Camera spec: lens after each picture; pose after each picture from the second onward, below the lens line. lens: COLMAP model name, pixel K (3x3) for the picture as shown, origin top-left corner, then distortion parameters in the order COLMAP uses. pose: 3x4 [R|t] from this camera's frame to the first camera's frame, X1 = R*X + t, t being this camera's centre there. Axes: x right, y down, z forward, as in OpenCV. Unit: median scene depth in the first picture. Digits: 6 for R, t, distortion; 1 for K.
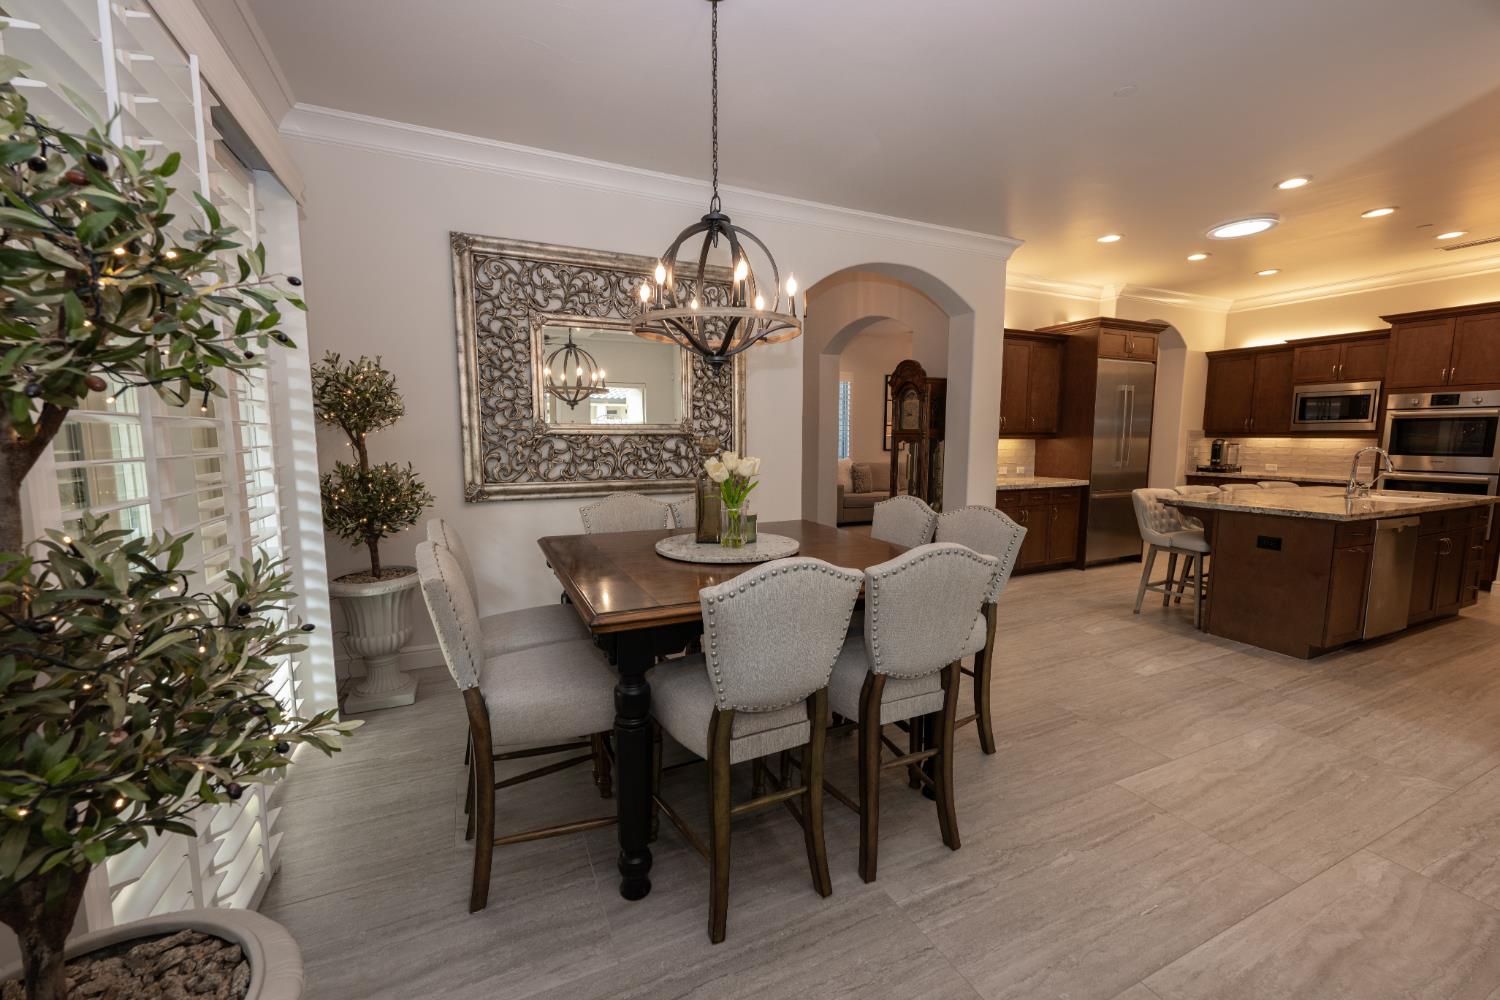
lens RADIAL K [[592.9, 0, 745.7], [0, 592.9, 504.0], [0, 0, 1]] dist [0.000215, -0.000205]
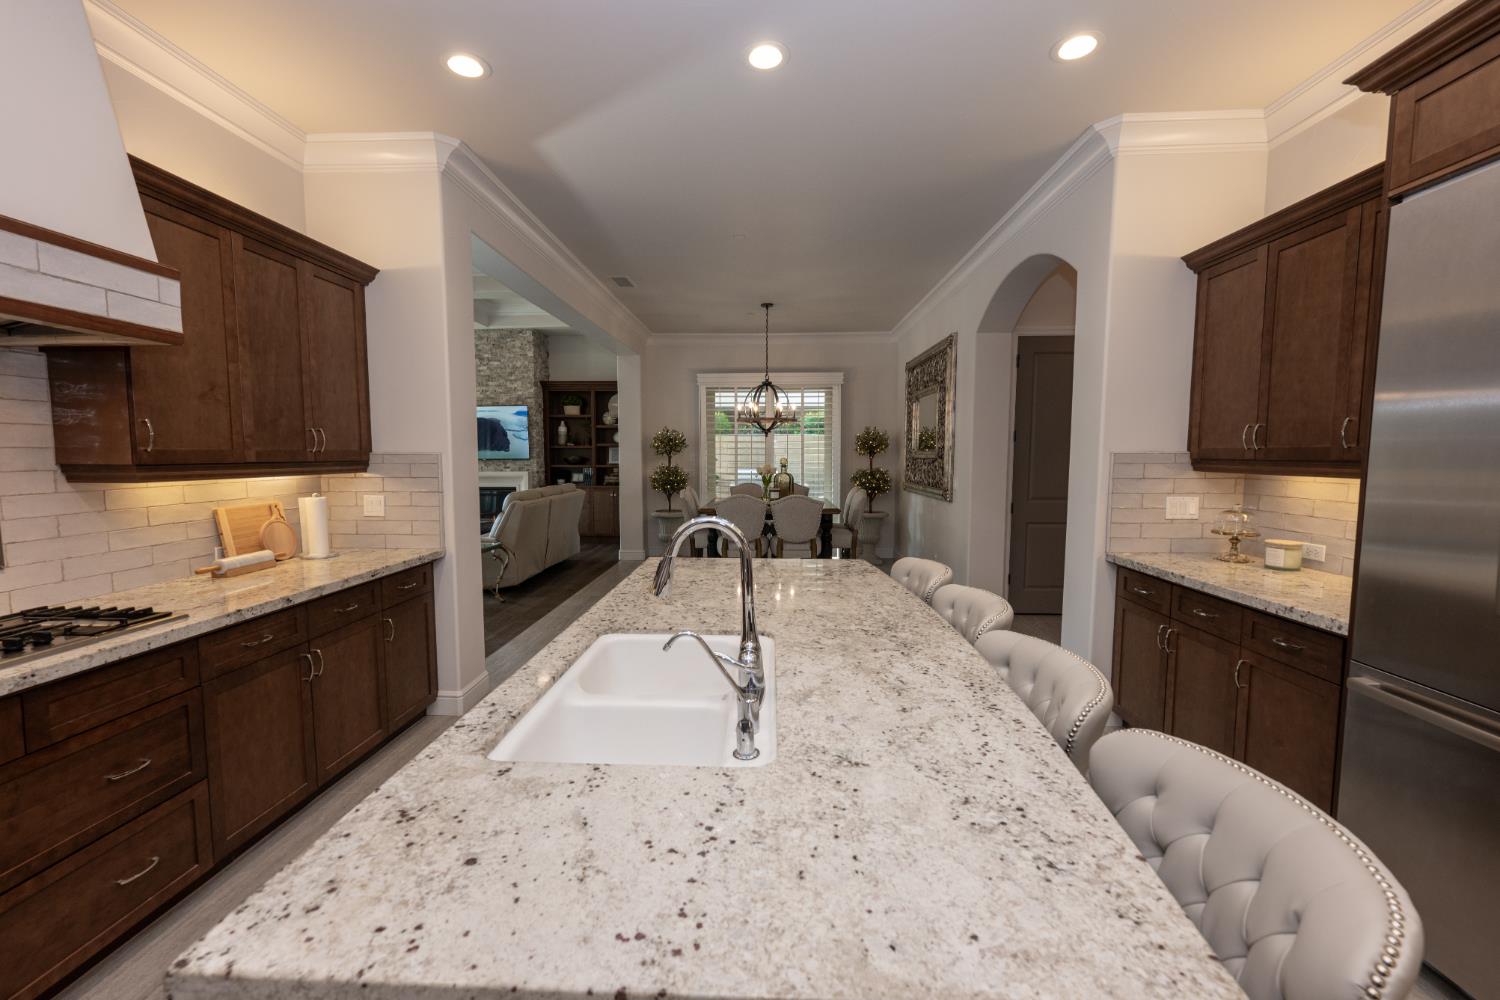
lens RADIAL K [[608.8, 0, 744.7], [0, 608.8, 502.8], [0, 0, 1]] dist [0.000431, -0.000299]
pose [[-0.457976, 0.071977, -0.886046, 1.442351], [-0.102100, 0.985862, 0.132859, -0.158861], [0.883082, 0.151312, -0.444152, 1.257112]]
